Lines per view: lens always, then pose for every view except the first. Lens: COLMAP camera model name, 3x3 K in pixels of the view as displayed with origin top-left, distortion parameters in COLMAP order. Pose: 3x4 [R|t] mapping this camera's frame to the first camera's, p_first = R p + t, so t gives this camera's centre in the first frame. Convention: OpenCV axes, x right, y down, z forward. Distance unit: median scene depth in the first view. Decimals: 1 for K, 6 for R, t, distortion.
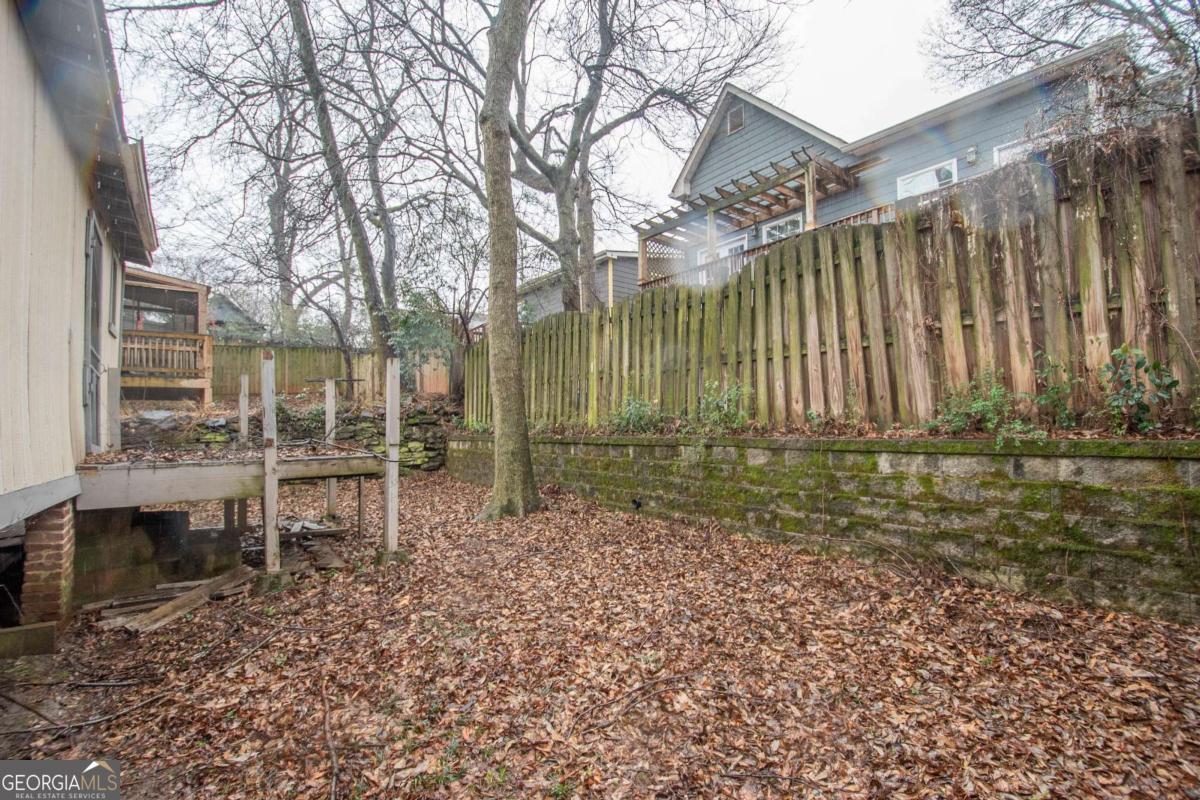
lens RADIAL K [[545.9, 0, 601.2], [0, 545.9, 416.0], [0, 0, 1]] dist [-0.003181, -0.000541]
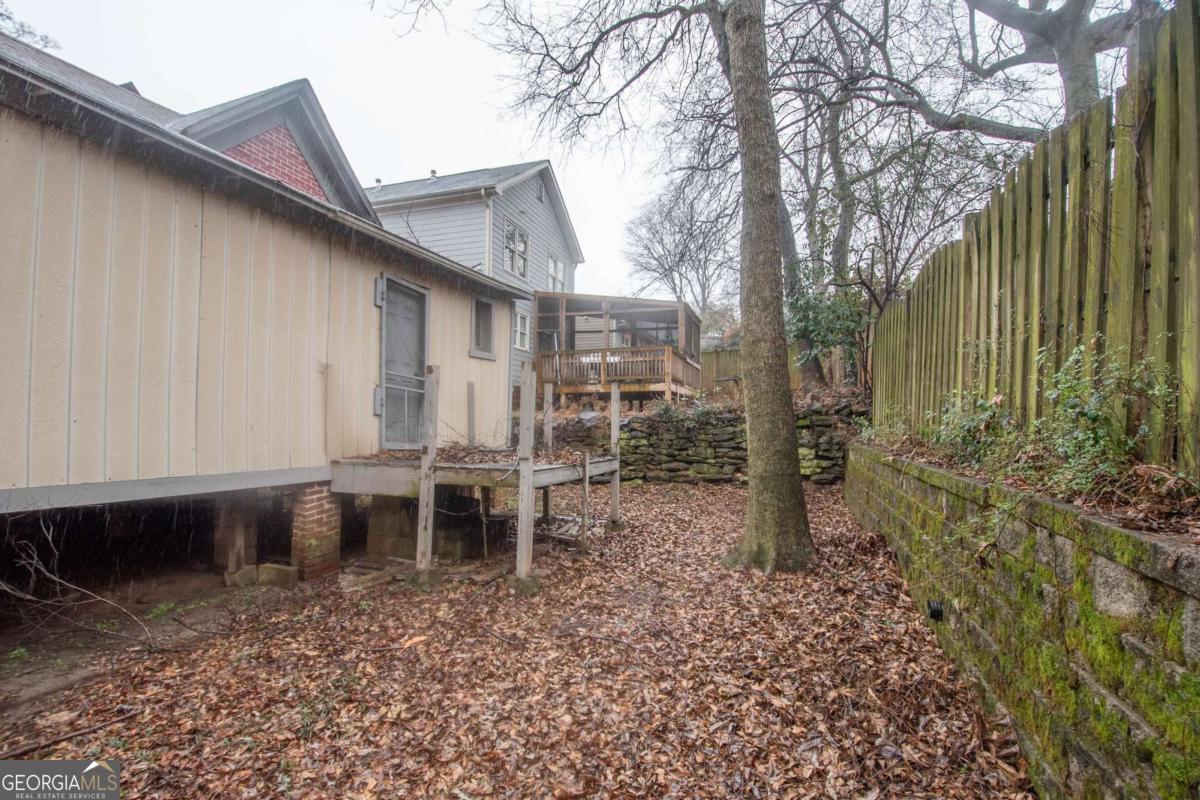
lens RADIAL K [[545.9, 0, 601.2], [0, 545.9, 416.0], [0, 0, 1]] dist [-0.003181, -0.000541]
pose [[0.541613, 0.014008, -0.840511, 0.193839], [-0.002248, 0.999882, 0.015216, -0.013317], [0.840625, -0.006351, 0.541581, 0.282391]]
